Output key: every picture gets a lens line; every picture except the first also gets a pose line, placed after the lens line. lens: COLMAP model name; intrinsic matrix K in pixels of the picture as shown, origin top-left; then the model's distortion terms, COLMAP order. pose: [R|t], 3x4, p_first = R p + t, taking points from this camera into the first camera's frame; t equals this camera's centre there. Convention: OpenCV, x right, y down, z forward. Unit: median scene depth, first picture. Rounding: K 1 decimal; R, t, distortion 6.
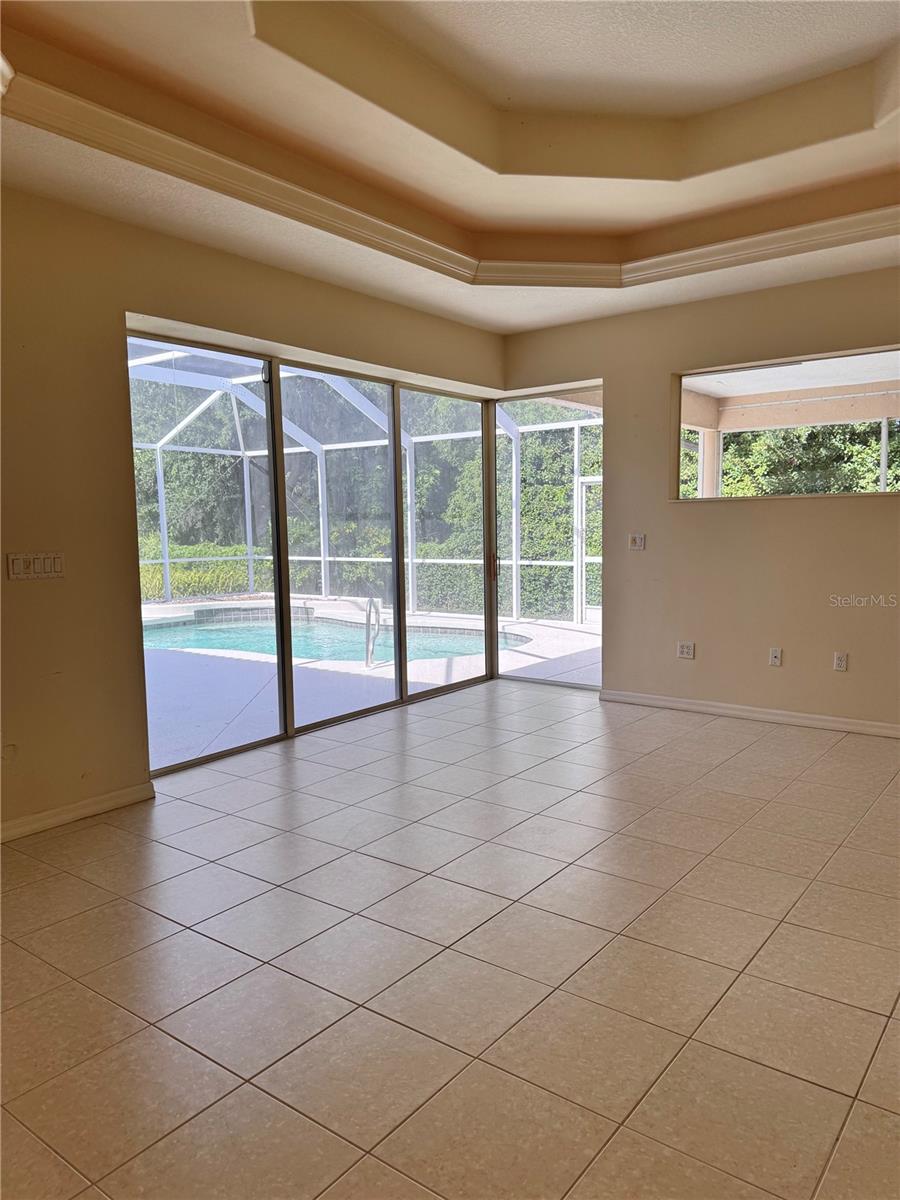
lens RADIAL K [[845.7, 0, 460.8], [0, 845.7, 607.4], [0, 0, 1]] dist [0.051522, -0.016530]
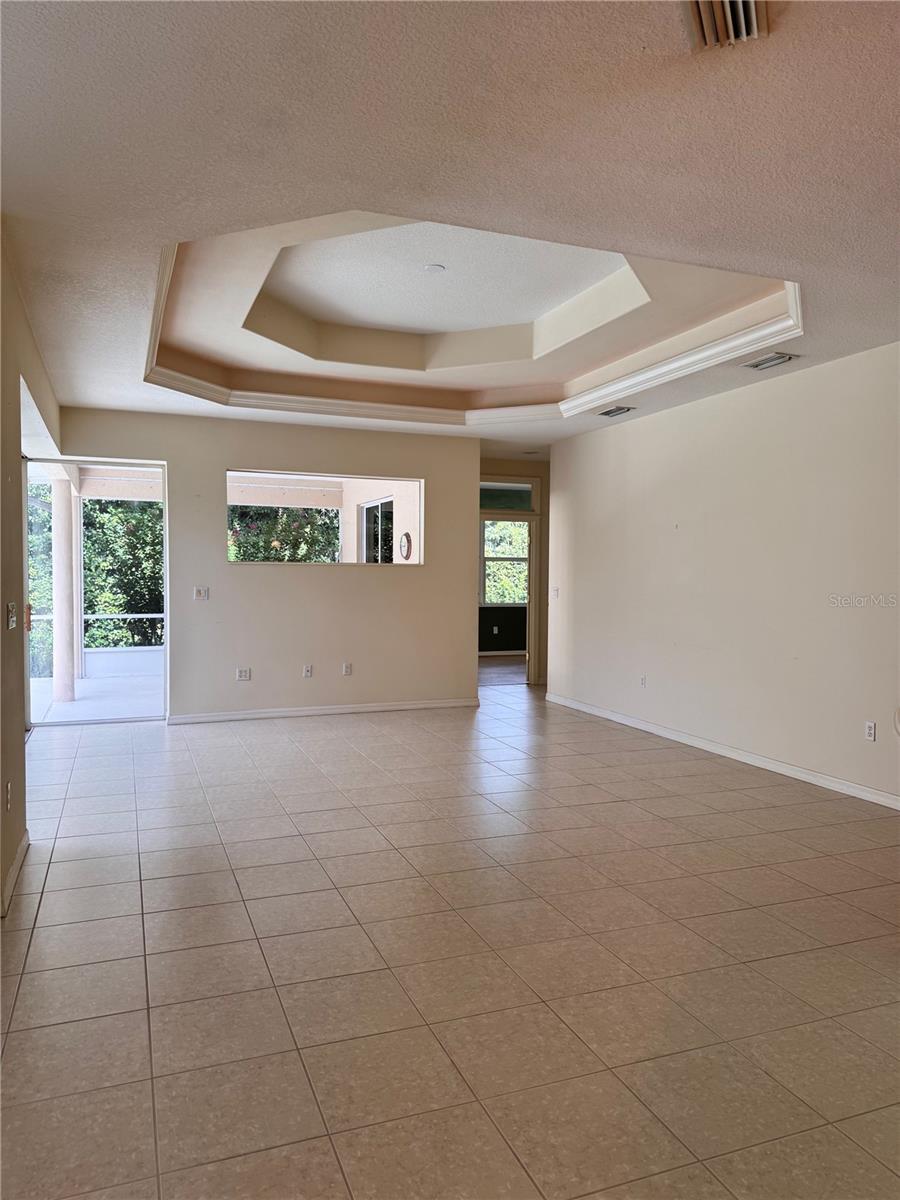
lens RADIAL K [[845.7, 0, 447.9], [0, 845.7, 600.4], [0, 0, 1]] dist [0.051522, -0.016530]
pose [[0.524464, -0.010473, 0.851368, -0.701985], [0.076962, 0.996414, -0.035153, 0.006868], [-0.847947, 0.083959, 0.523390, 0.022348]]
